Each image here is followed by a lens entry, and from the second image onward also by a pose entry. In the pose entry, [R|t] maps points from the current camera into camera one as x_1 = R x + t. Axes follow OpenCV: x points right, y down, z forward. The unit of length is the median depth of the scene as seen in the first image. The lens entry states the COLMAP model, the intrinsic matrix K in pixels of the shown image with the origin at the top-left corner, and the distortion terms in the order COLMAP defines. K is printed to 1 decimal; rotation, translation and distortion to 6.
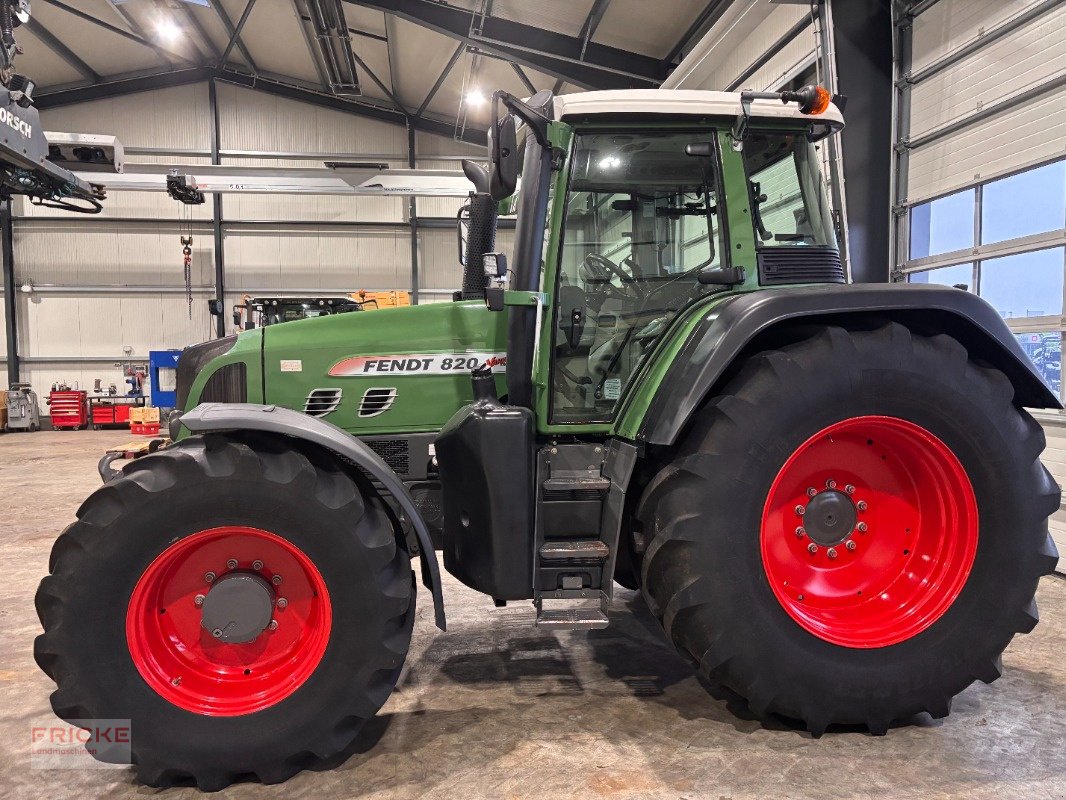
lens RADIAL K [[875.5, 0, 514.0], [0, 875.5, 403.5], [0, 0, 1]] dist [0.029875, -0.030278]
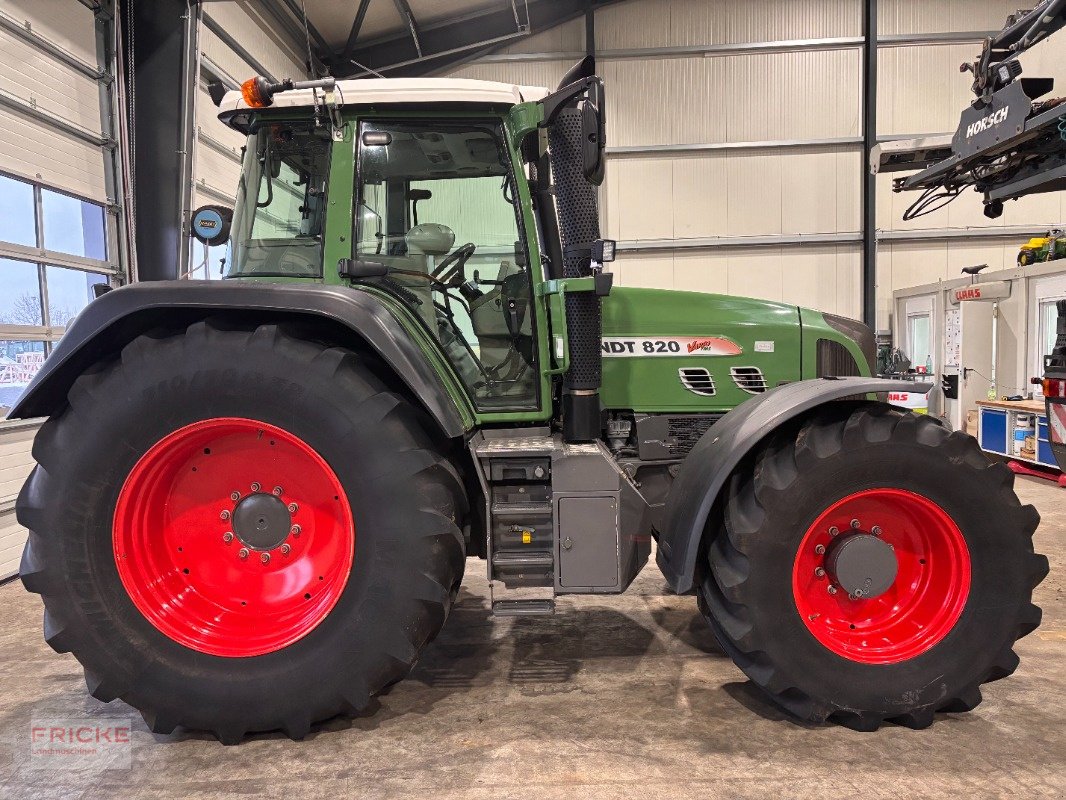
lens RADIAL K [[875.5, 0, 532.0], [0, 875.5, 399.1], [0, 0, 1]] dist [0.029875, -0.030278]
pose [[-0.988662, 0.041738, 0.144238, -0.141128], [0.055585, 0.994082, 0.093339, -0.099448], [-0.139488, 0.100298, -0.985131, 2.296415]]
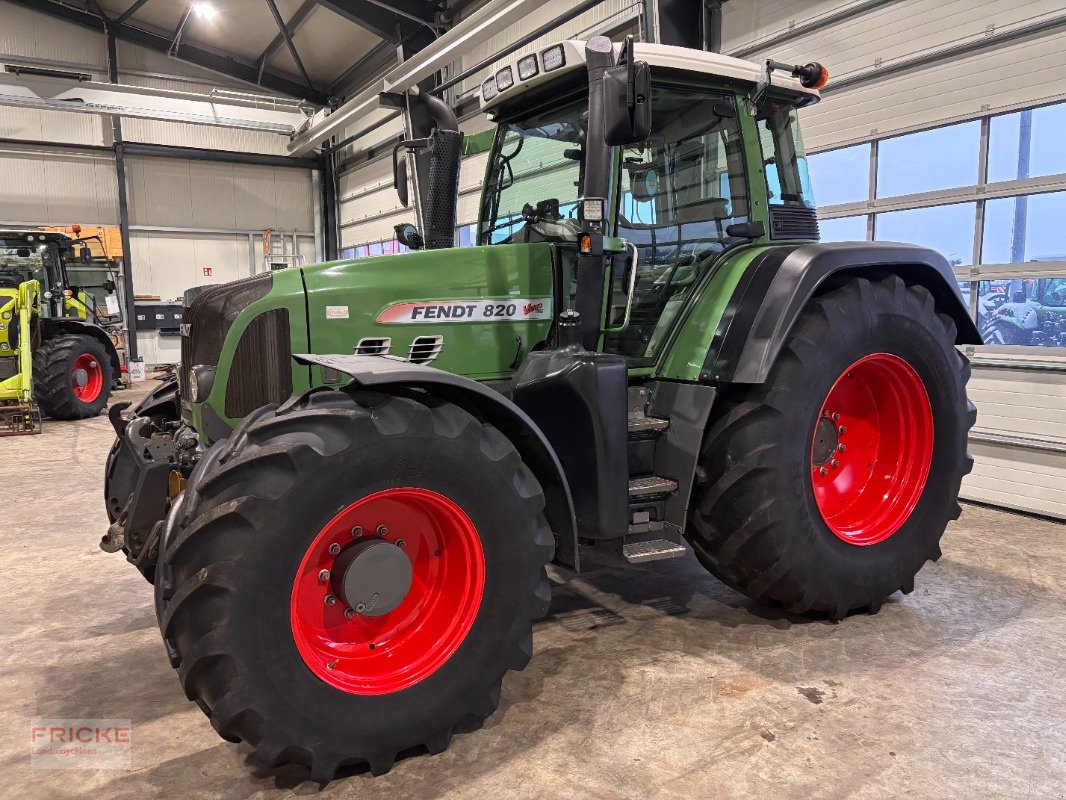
lens RADIAL K [[875.5, 0, 541.5], [0, 875.5, 409.8], [0, 0, 1]] dist [0.029875, -0.030278]
pose [[0.904501, -0.047906, 0.423772, -0.467527], [0.020354, 0.997388, 0.069307, -0.001360], [-0.425985, -0.054063, 0.903114, 0.097927]]
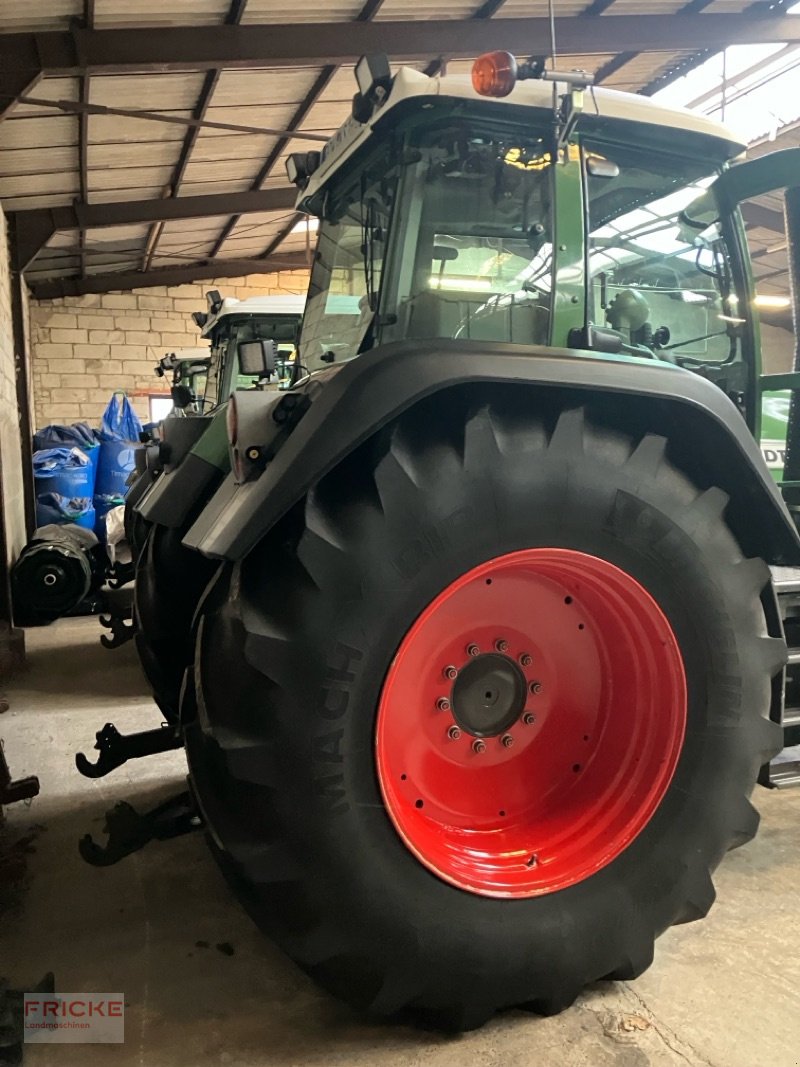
lens RADIAL K [[876.3, 0, 408.5], [0, 876.3, 542.5], [0, 0, 1]] dist [0.029875, -0.030278]
pose [[-0.968334, 0.046728, -0.245248, 0.532522], [0.007693, 0.987447, 0.157766, -0.116923], [0.249541, 0.150883, -0.956537, 2.023924]]
